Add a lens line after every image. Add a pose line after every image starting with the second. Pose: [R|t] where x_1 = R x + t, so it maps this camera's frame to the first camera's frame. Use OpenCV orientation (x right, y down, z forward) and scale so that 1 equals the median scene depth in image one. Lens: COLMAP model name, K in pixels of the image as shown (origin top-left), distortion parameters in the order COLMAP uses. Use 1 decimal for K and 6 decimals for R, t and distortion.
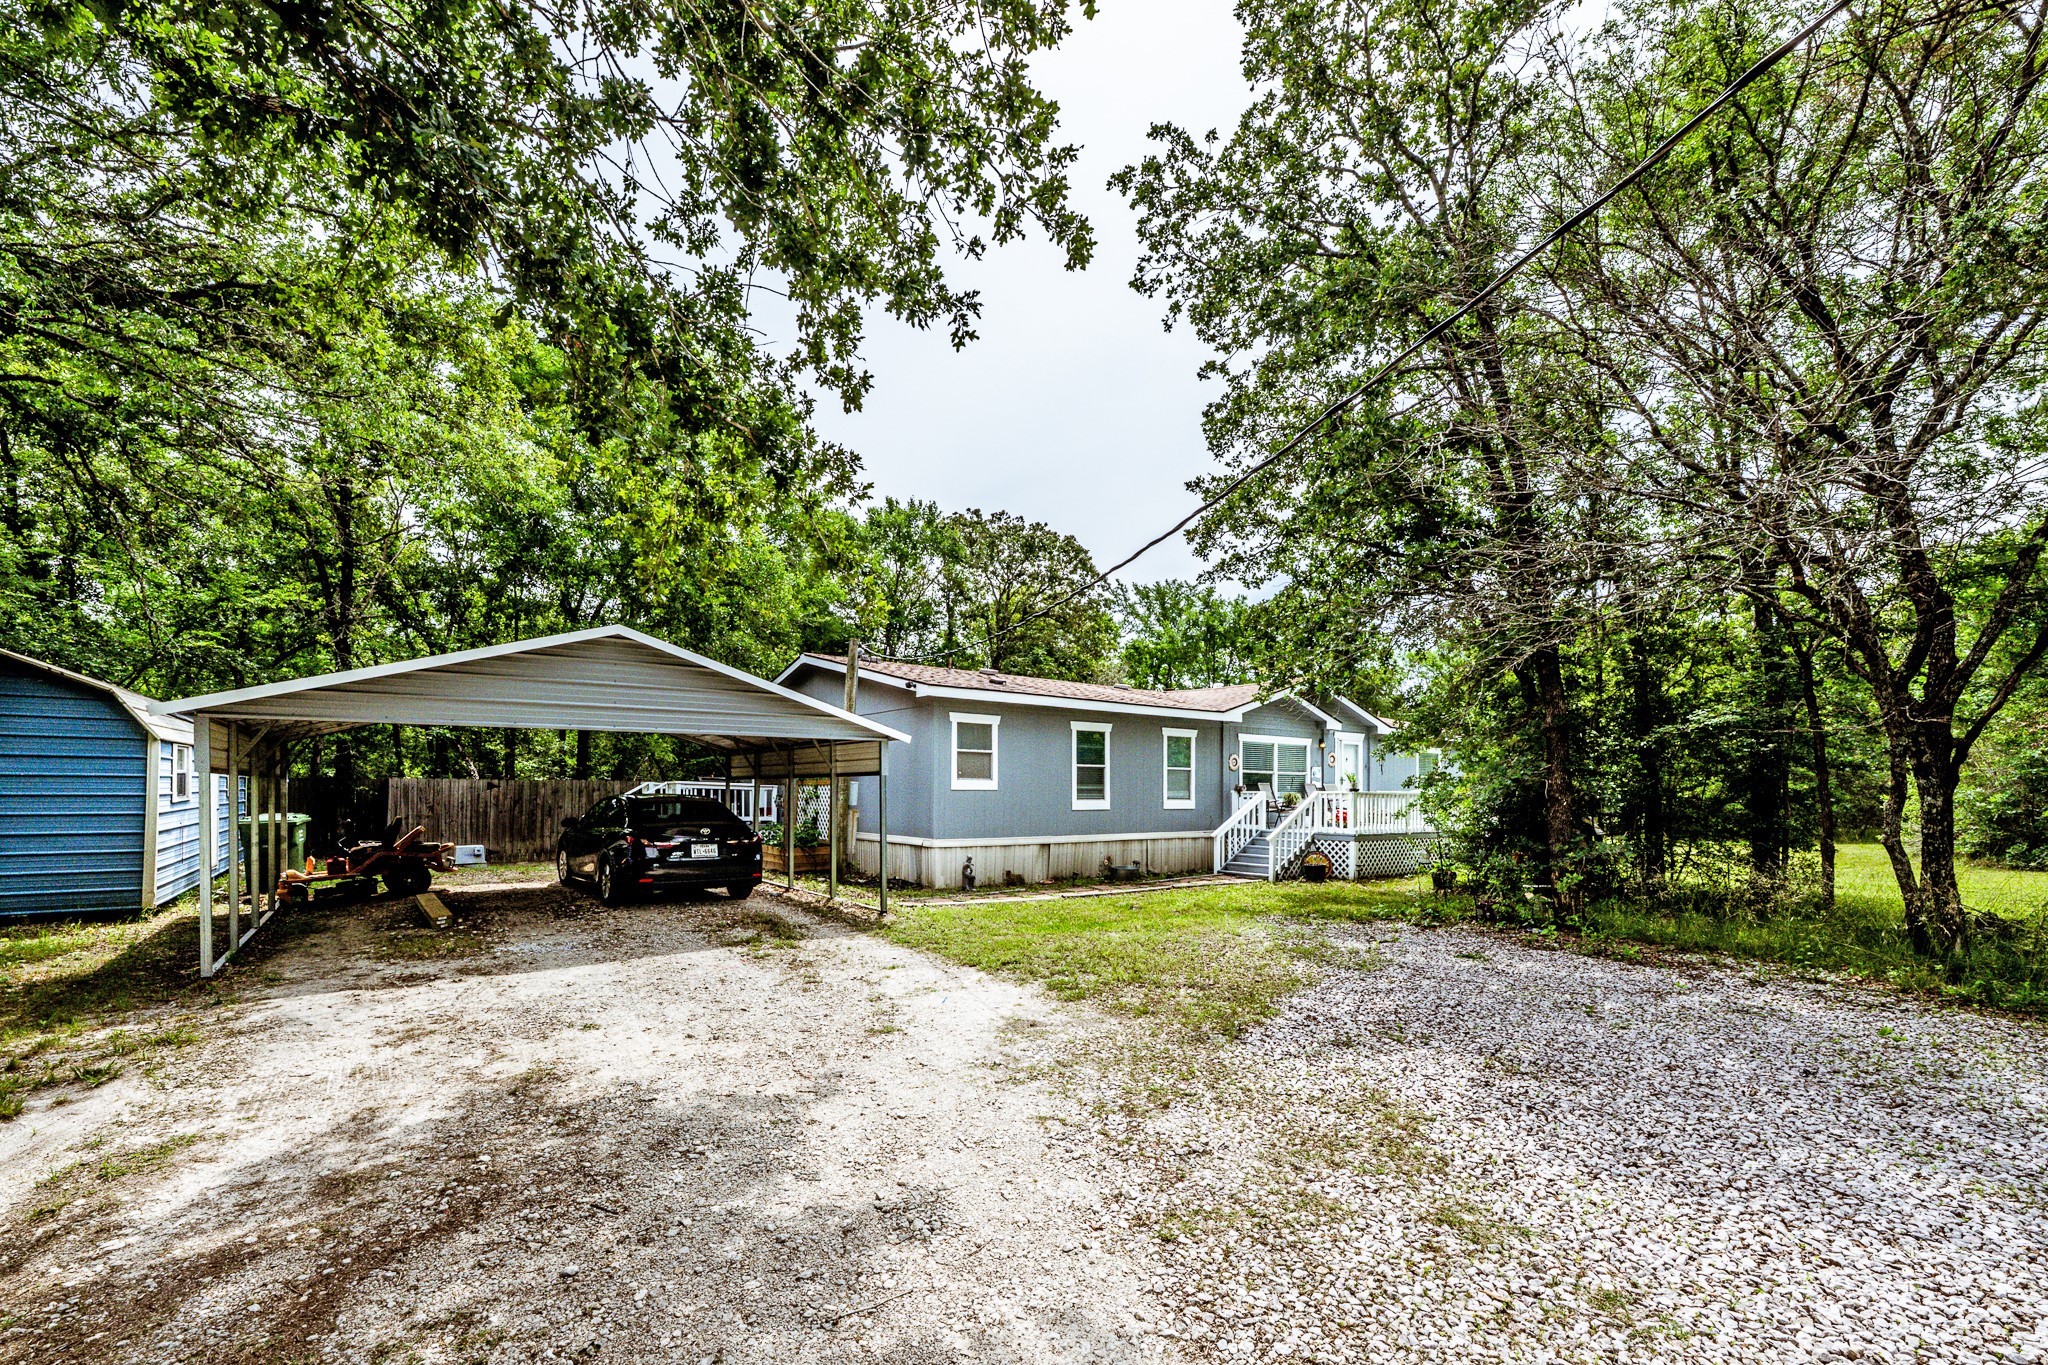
lens RADIAL K [[844.6, 0, 1015.6], [0, 844.6, 766.0], [0, 0, 1]] dist [0.000679, 0.000012]
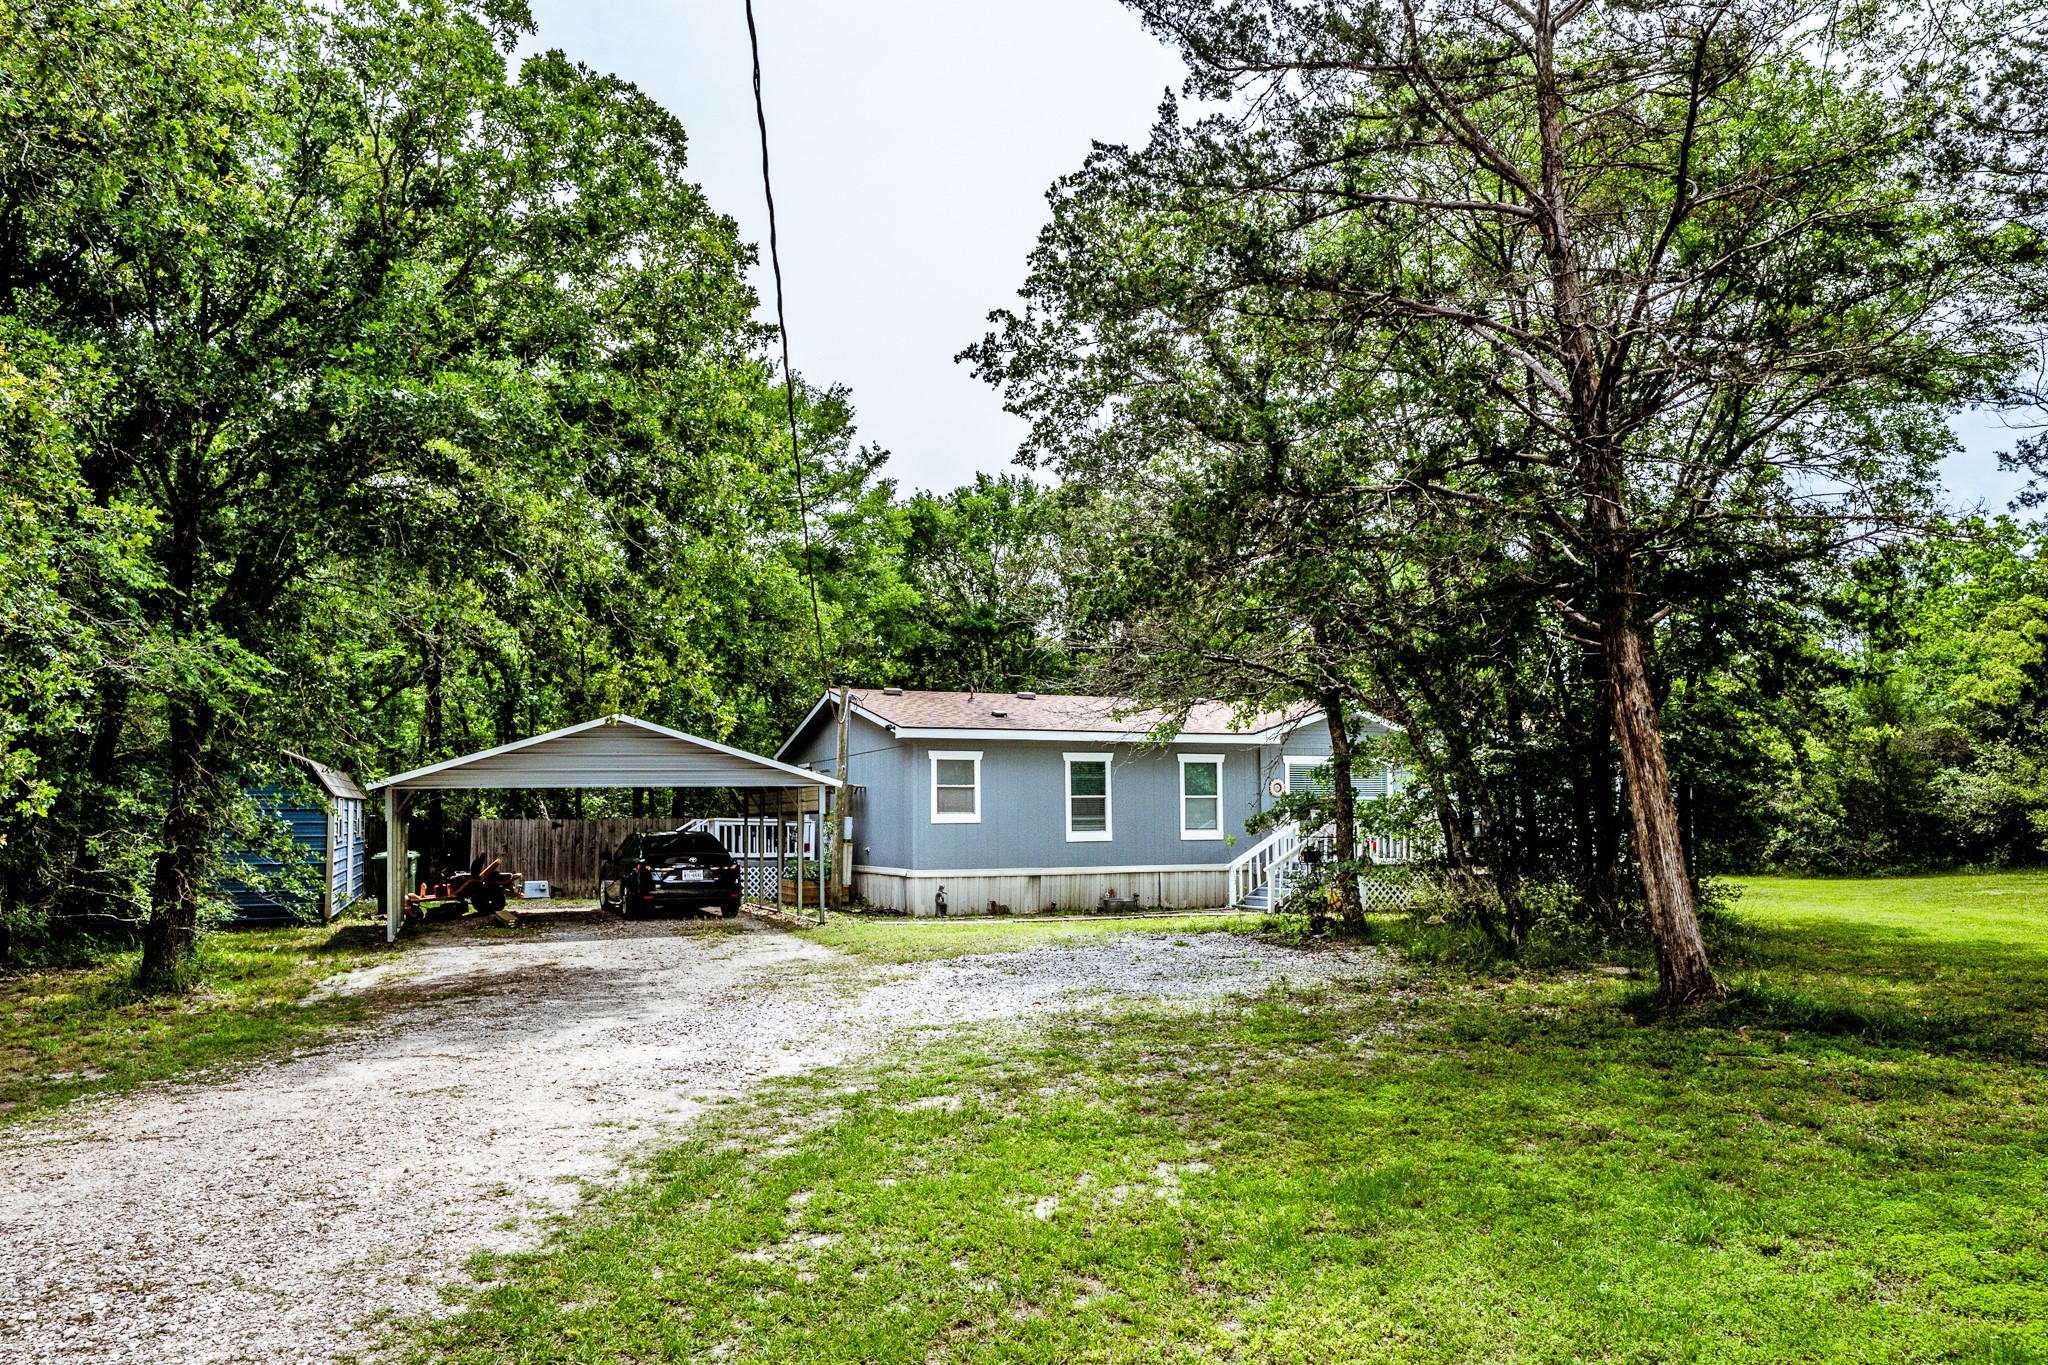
lens RADIAL K [[1400.3, 0, 1022.3], [0, 1400.3, 702.6], [0, 0, 1]] dist [-0.000835, -0.000019]
pose [[0.968164, -0.036529, -0.247636, 0.439223], [0.022851, 0.998062, -0.057888, -0.017789], [0.249270, 0.050387, 0.967122, -0.635818]]
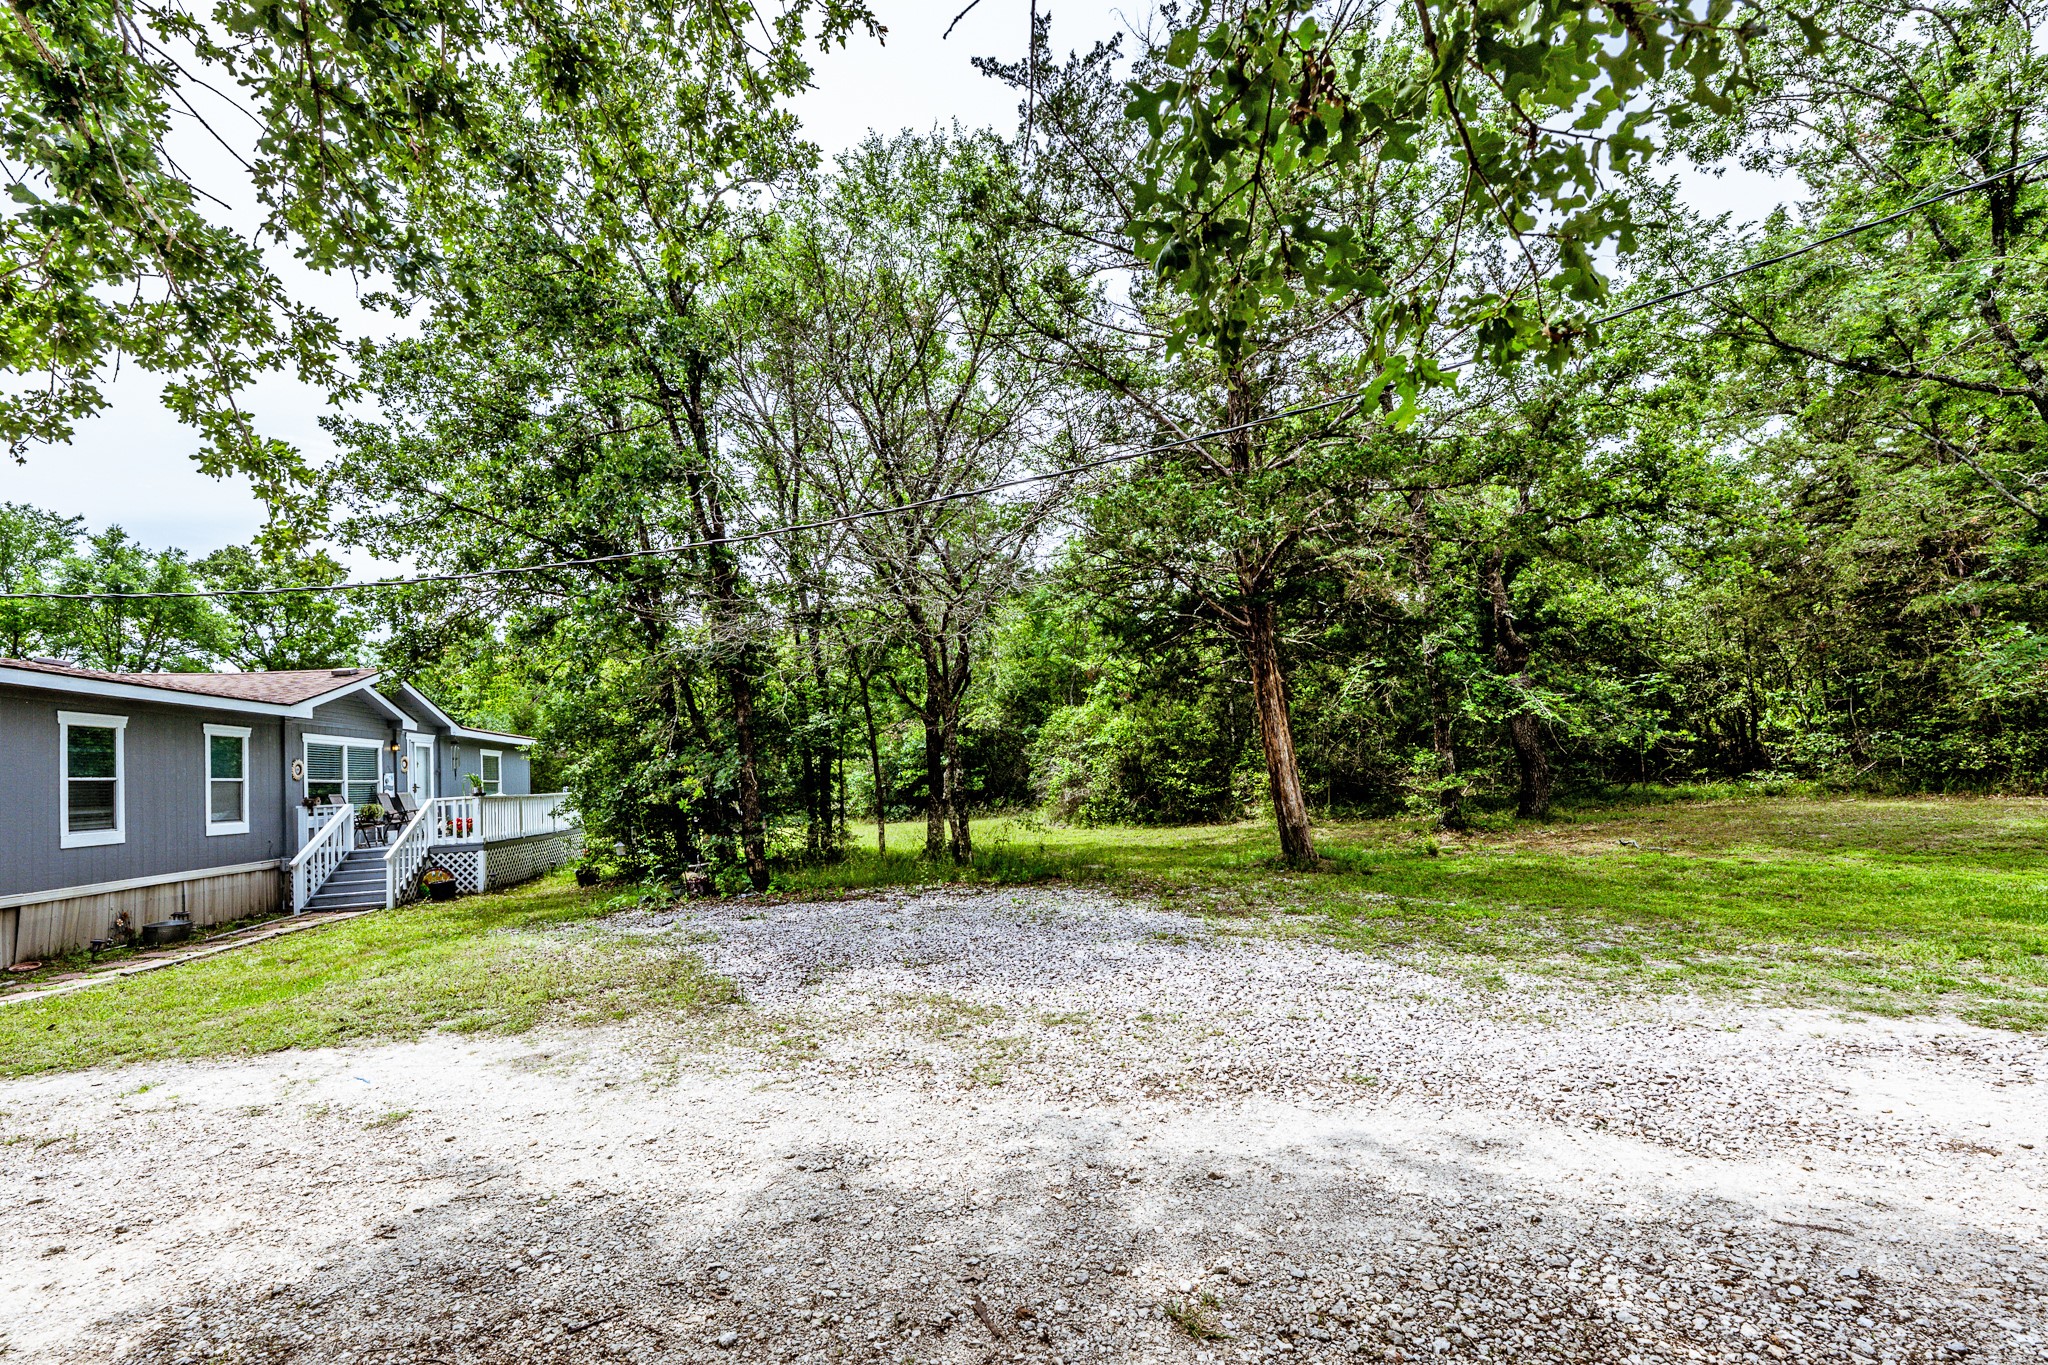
lens RADIAL K [[892.7, 0, 982.6], [0, 892.7, 724.5], [0, 0, 1]] dist [0.000901, 0.000132]
pose [[0.475166, 0.015976, 0.879751, -0.201830], [0.032381, 0.998840, -0.035628, 0.004644], [-0.879300, 0.045417, 0.474097, 0.053862]]
